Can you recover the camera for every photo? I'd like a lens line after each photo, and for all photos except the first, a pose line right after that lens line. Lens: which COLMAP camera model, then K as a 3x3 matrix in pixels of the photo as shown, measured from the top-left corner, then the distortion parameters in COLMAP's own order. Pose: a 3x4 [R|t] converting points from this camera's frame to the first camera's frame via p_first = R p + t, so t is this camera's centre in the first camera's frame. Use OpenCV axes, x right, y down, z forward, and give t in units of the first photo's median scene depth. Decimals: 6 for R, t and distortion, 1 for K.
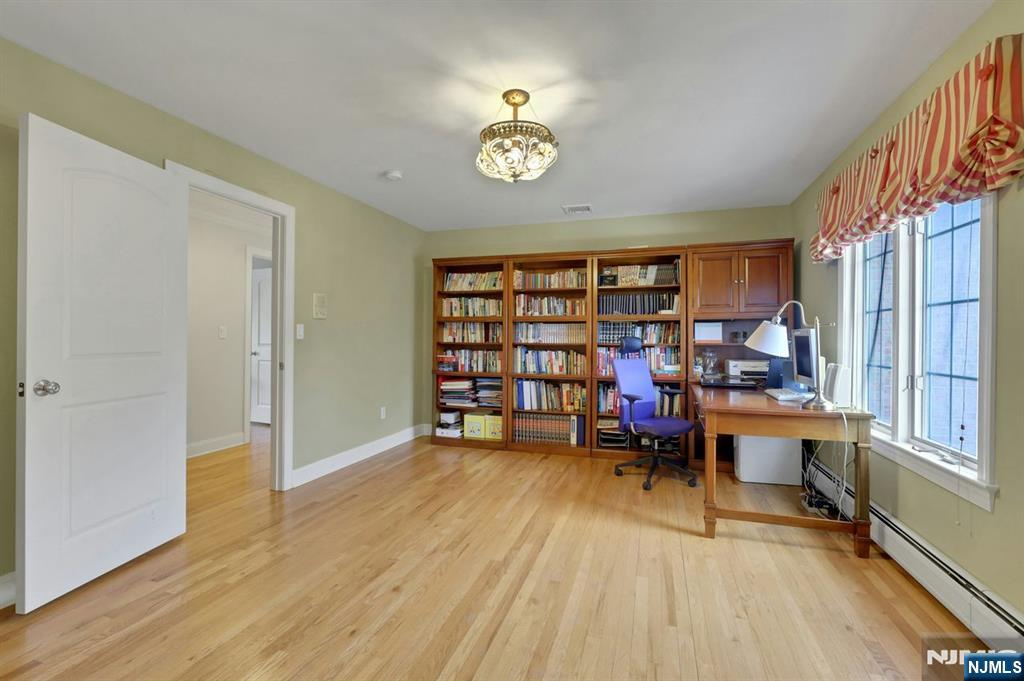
lens RADIAL K [[459.8, 0, 512.3], [0, 459.8, 338.5], [0, 0, 1]] dist [0.001720, 0.000507]
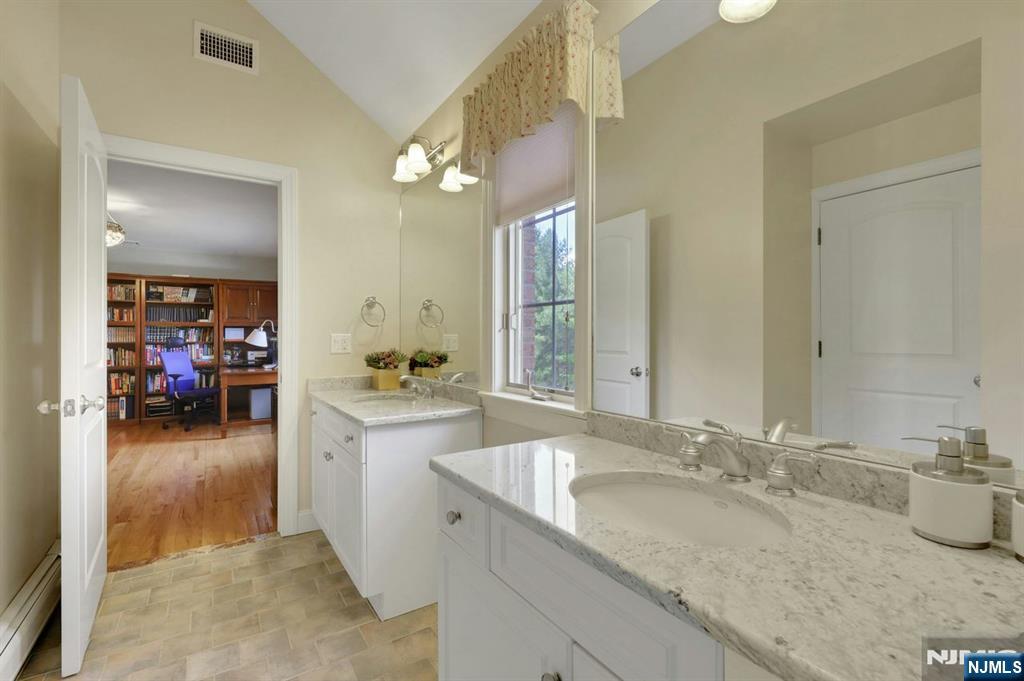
lens RADIAL K [[459.8, 0, 527.4], [0, 459.8, 336.8], [0, 0, 1]] dist [0.001720, 0.000507]
pose [[0.620385, -0.003203, 0.784291, -0.189168], [0.005230, 0.999986, -0.000052, 0.001106], [-0.784280, 0.004134, 0.620393, -0.761122]]
